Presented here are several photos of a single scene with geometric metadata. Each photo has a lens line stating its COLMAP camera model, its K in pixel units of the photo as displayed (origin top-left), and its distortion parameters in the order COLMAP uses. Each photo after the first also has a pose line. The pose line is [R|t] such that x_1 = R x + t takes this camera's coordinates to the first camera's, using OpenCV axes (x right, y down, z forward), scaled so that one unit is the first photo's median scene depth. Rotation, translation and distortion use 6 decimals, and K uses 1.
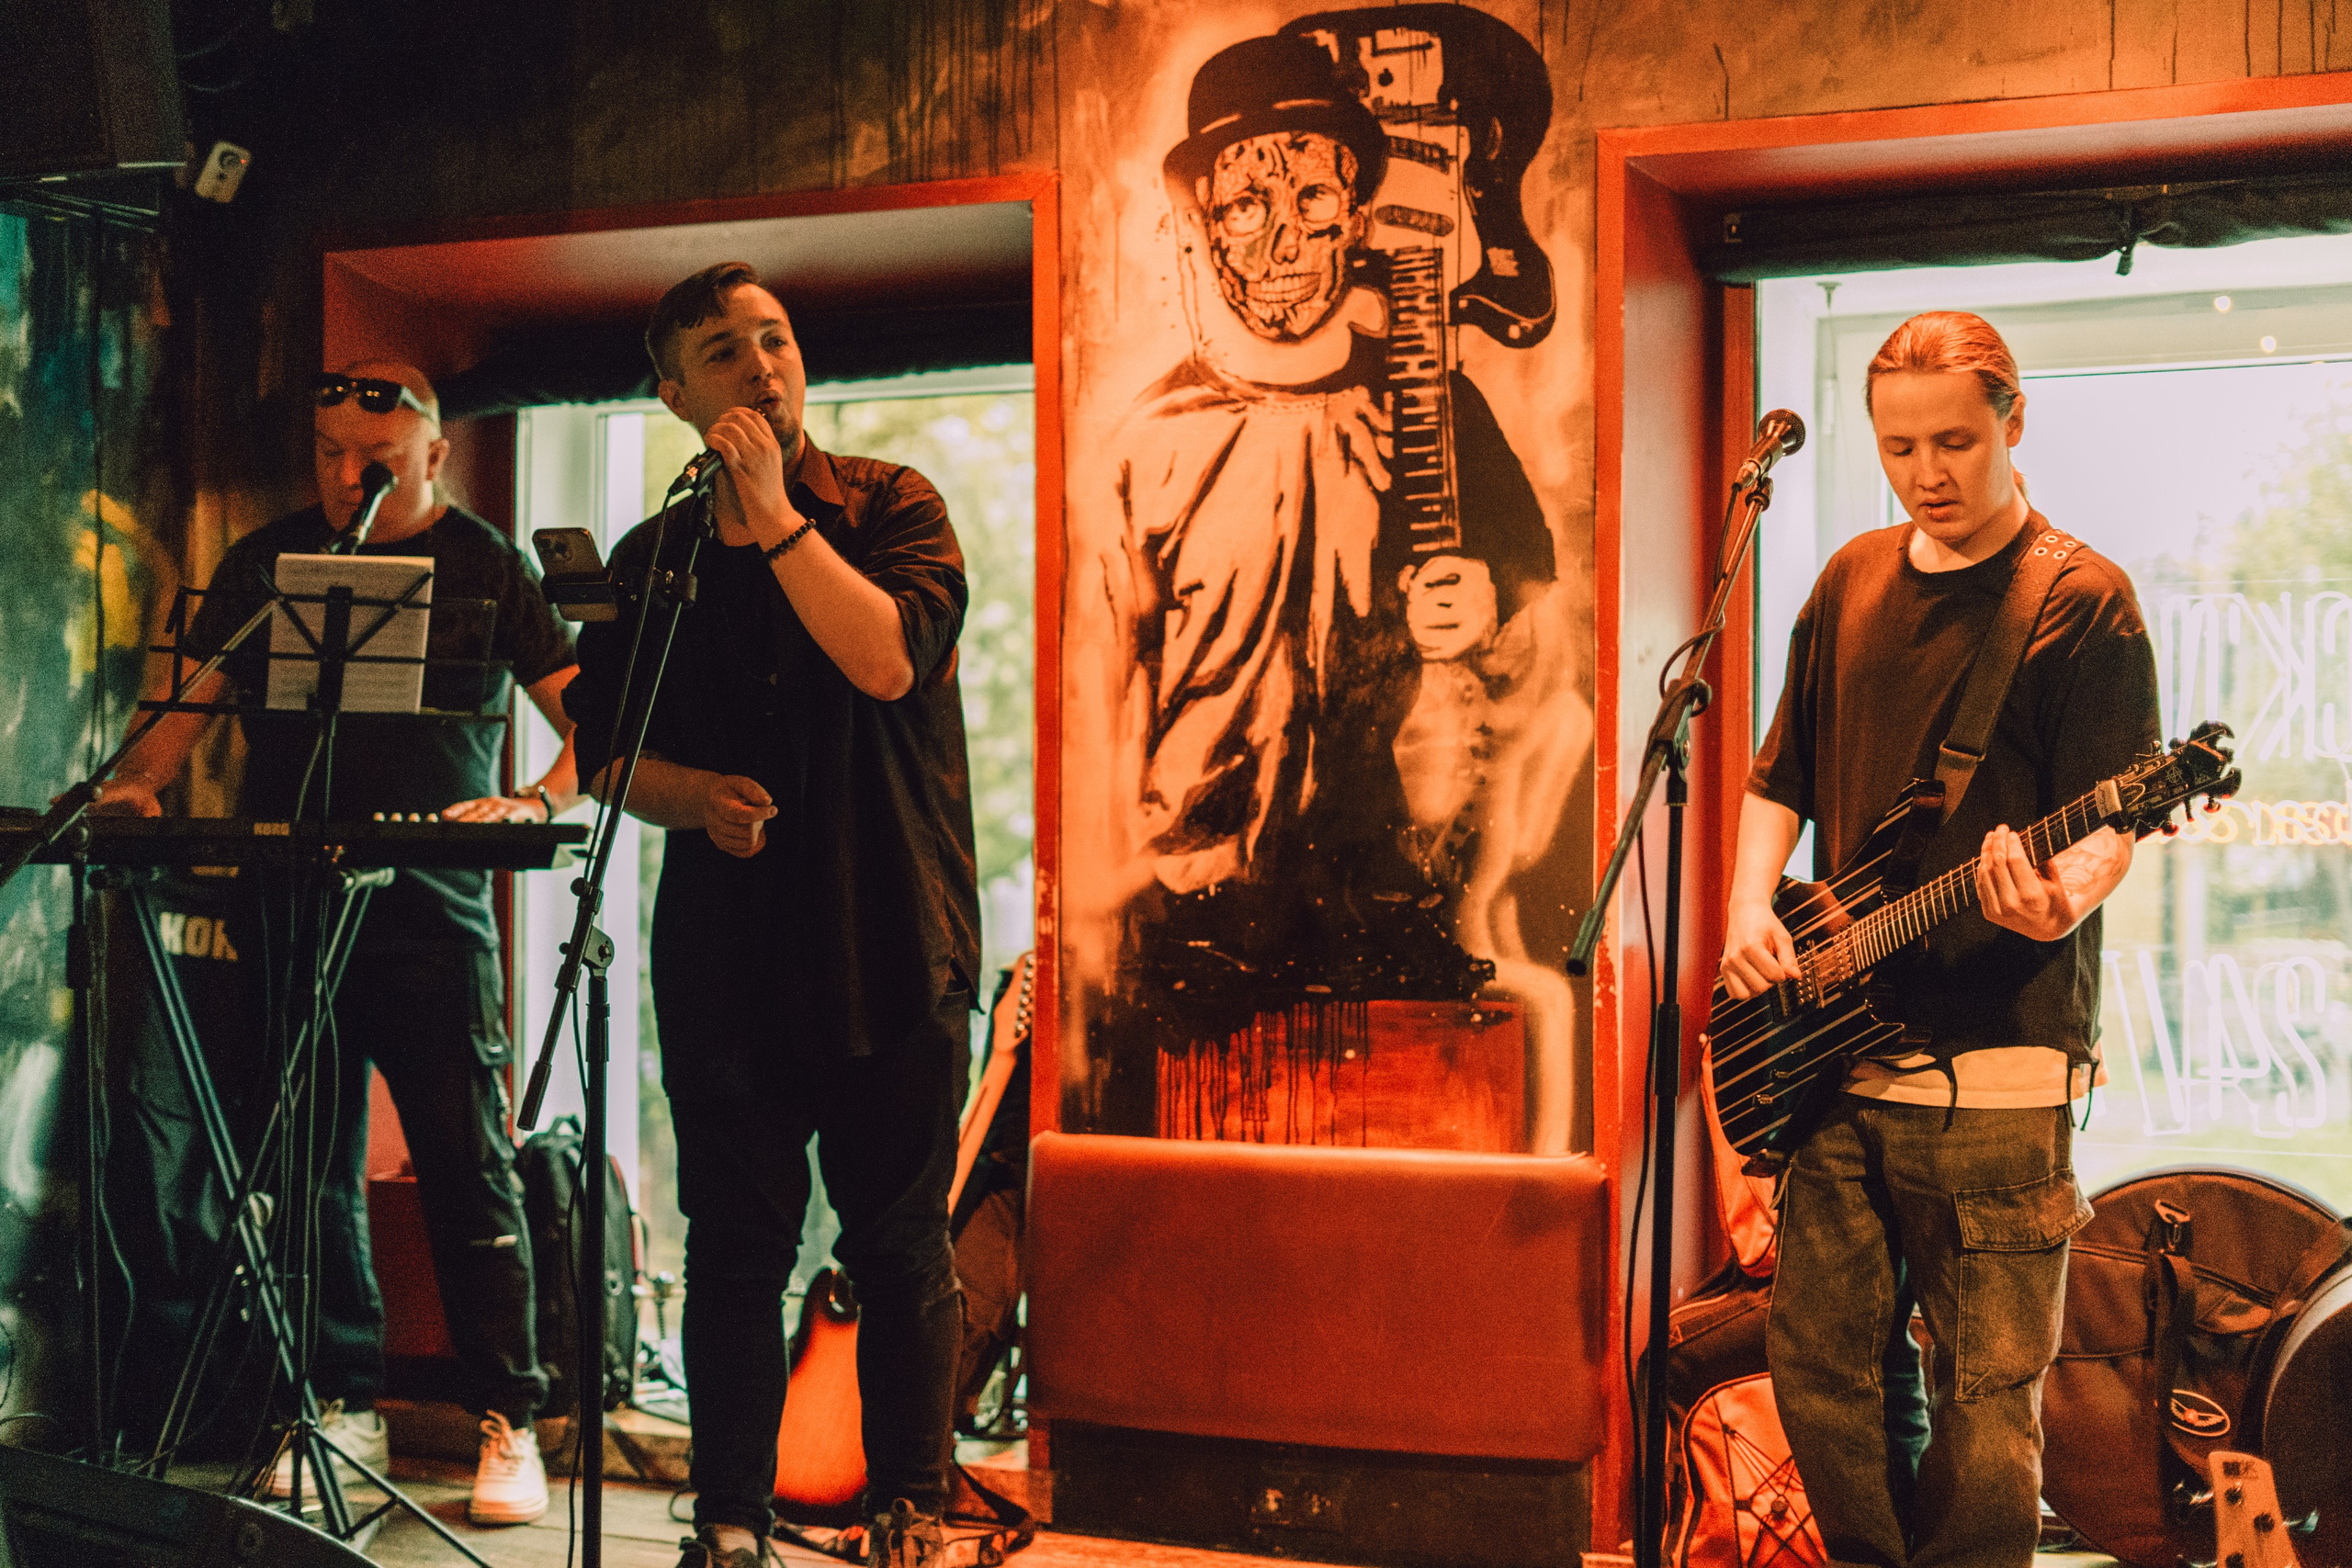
lens RADIAL K [[3383.7, 0, 1187.2], [0, 3383.7, 800.6], [0, 0, 1]] dist [-0.018236, 0.016309]
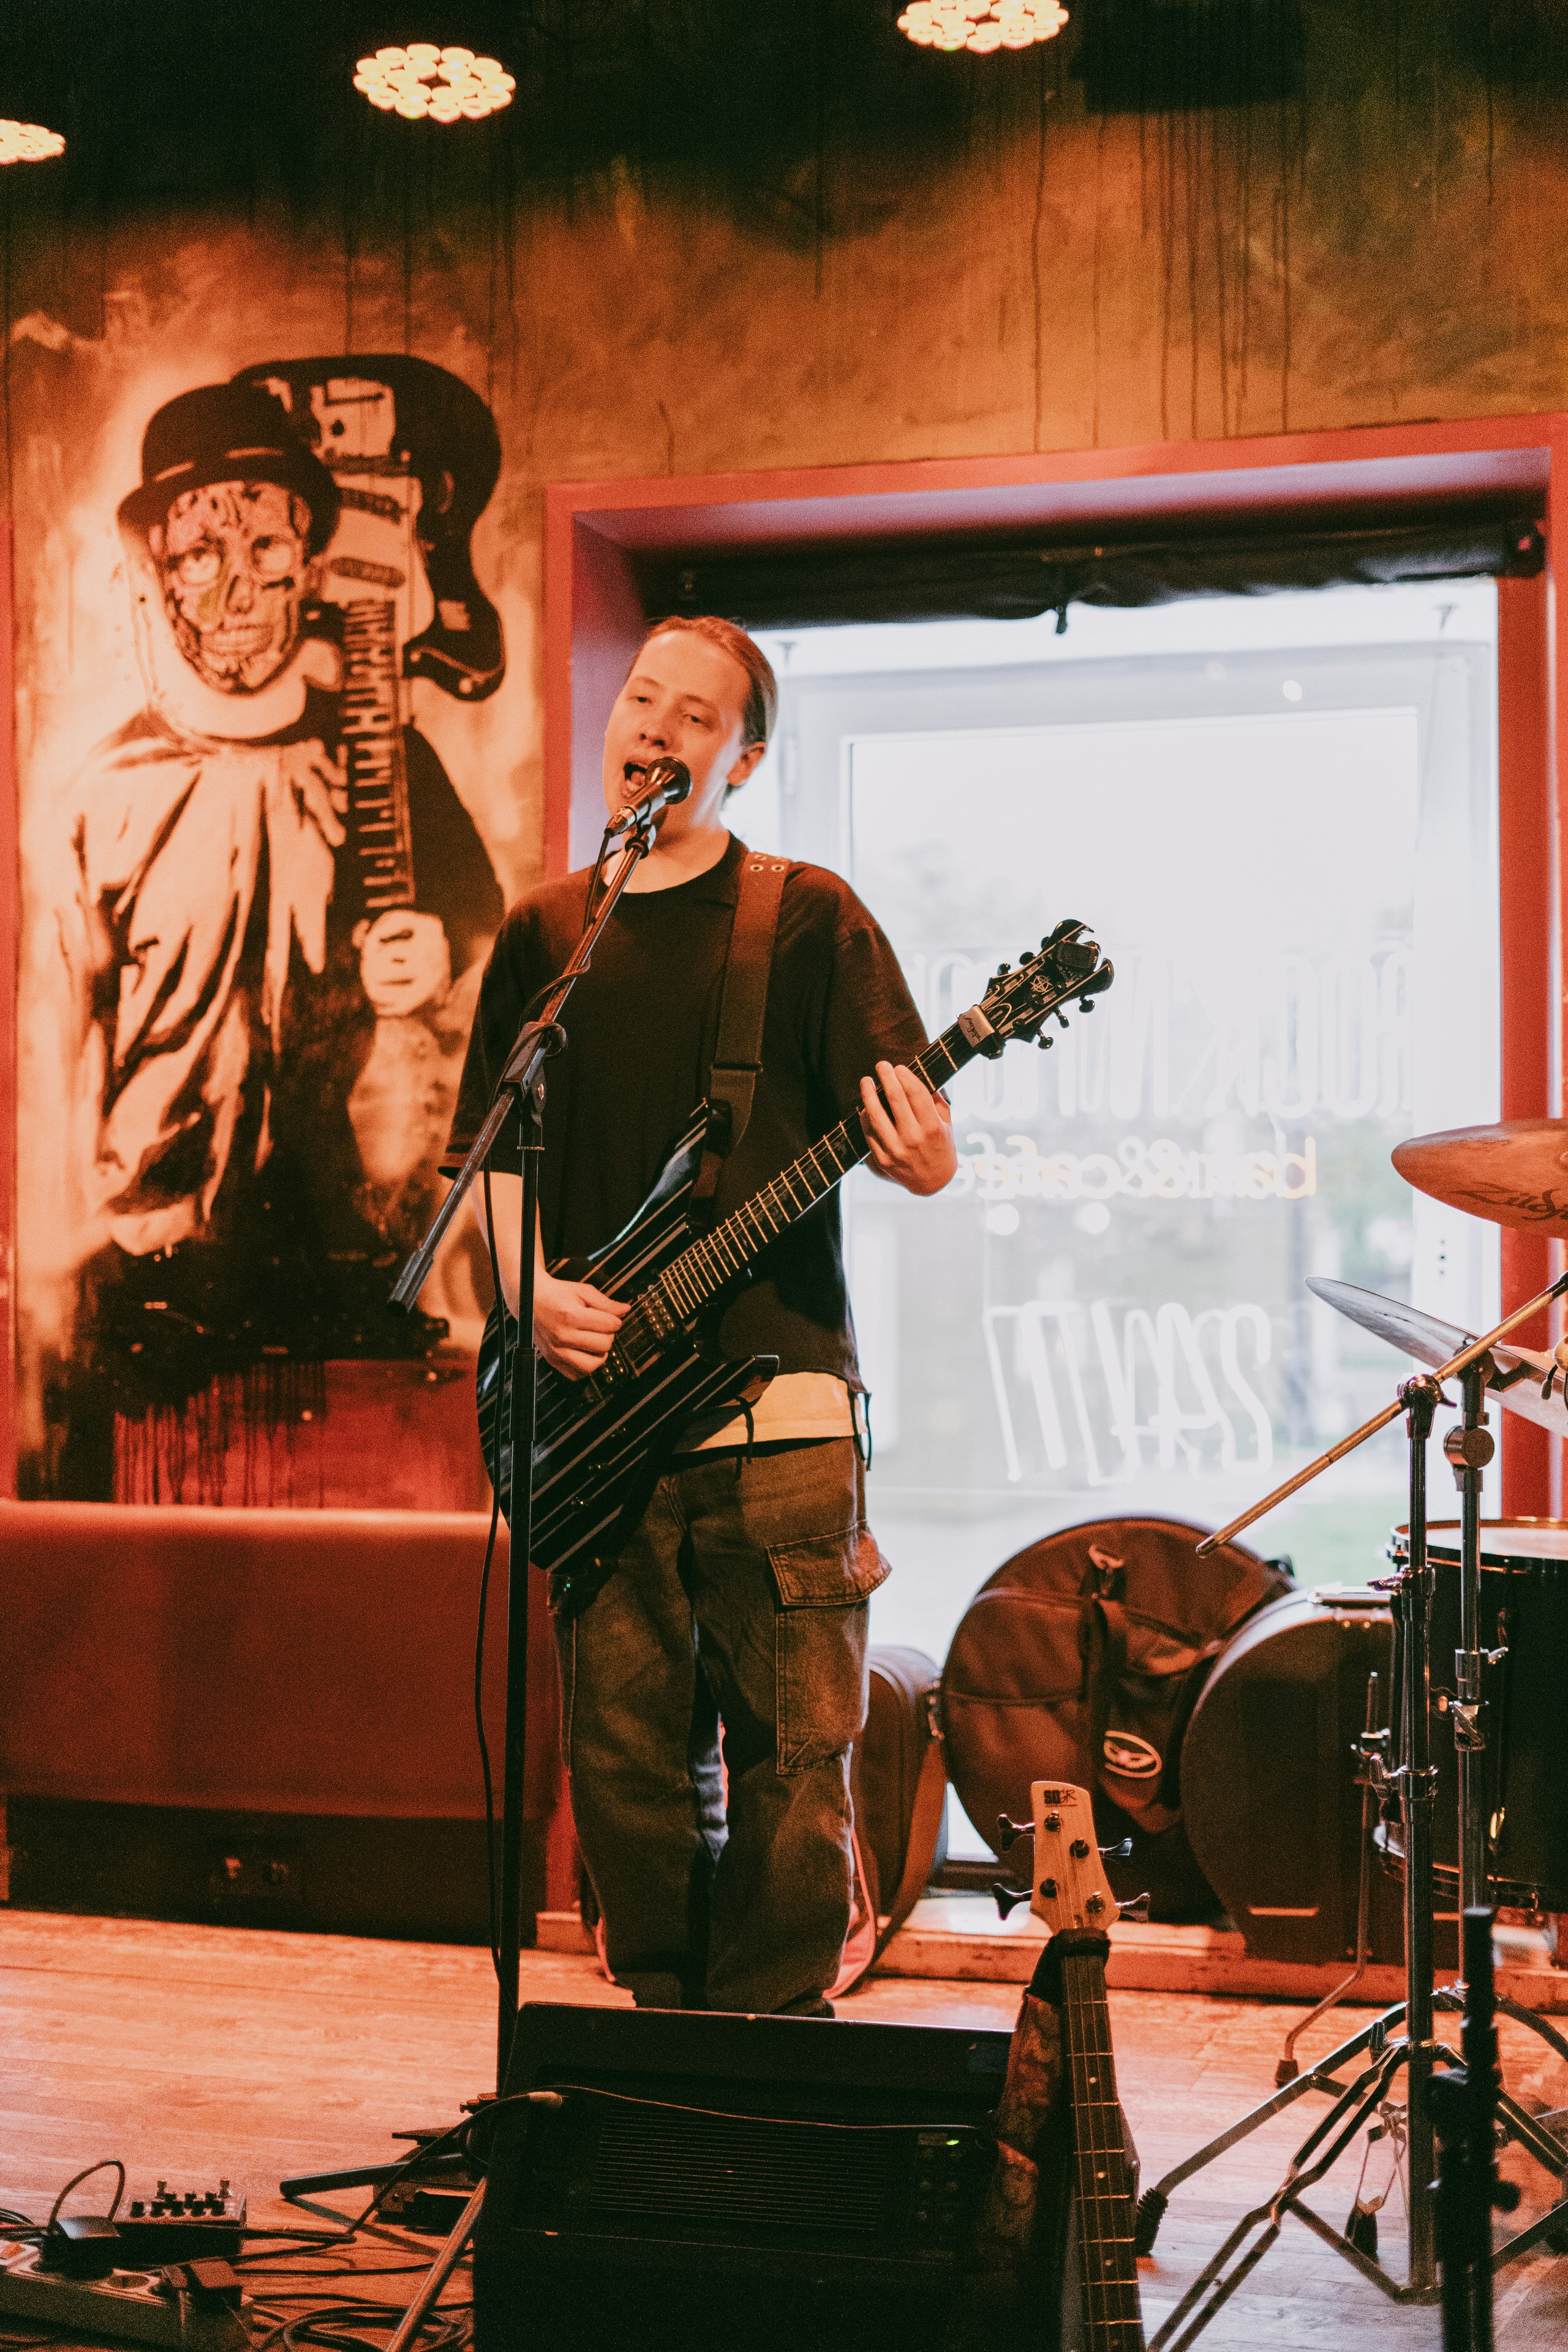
lens RADIAL K [[3388.3, 0, 784.0], [0, 3388.3, 1176.0], [0, 0, 1]] dist [-0.013508, -0.010455]
pose [[0.992062, -0.005096, 0.125643, 0.062259], [0.005439, 0.999982, -0.002386, 0.008184], [-0.125629, 0.003051, 0.992073, 0.000940]]
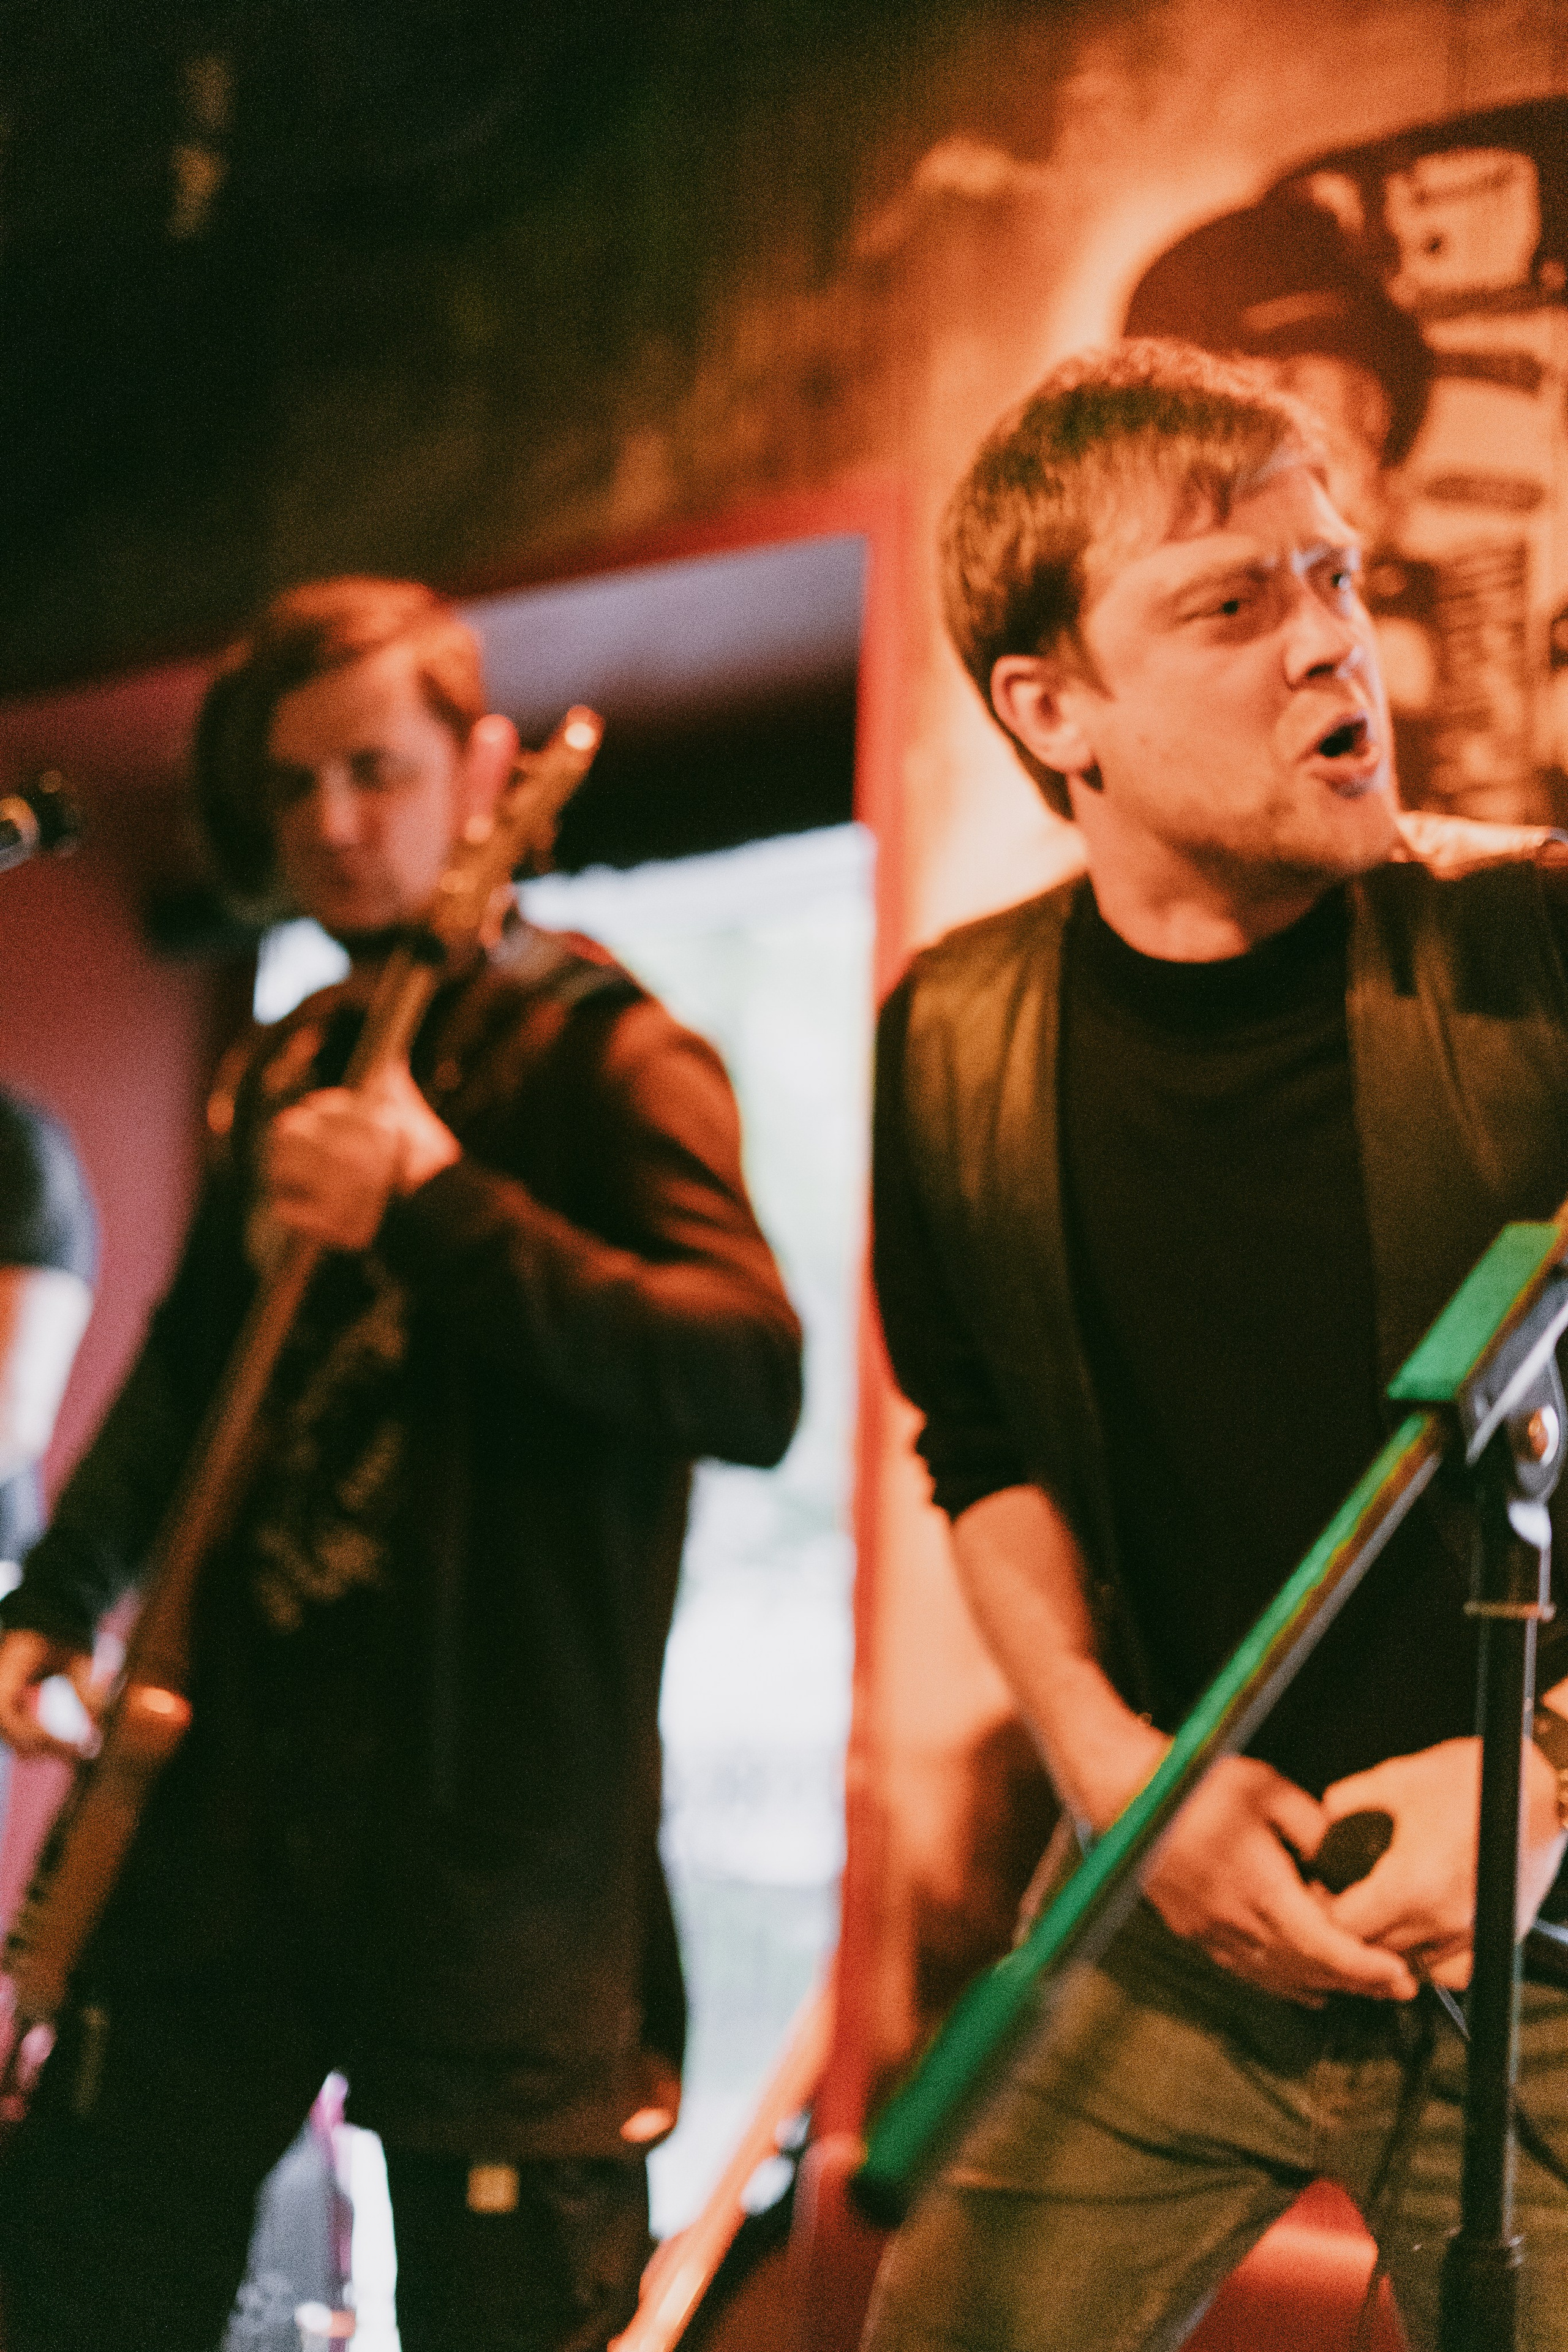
lens RADIAL K [[3506.1, 0, 734.7], [0, 3506.1, 1179.9], [0, 0, 1]] dist [-0.006350, -0.053511]
pose [[0.957872, 0.002619, -0.287184, 0.113003], [-0.032054, 0.994686, -0.097840, -0.002882], [0.285401, 0.102924, 0.952866, 0.437267]]
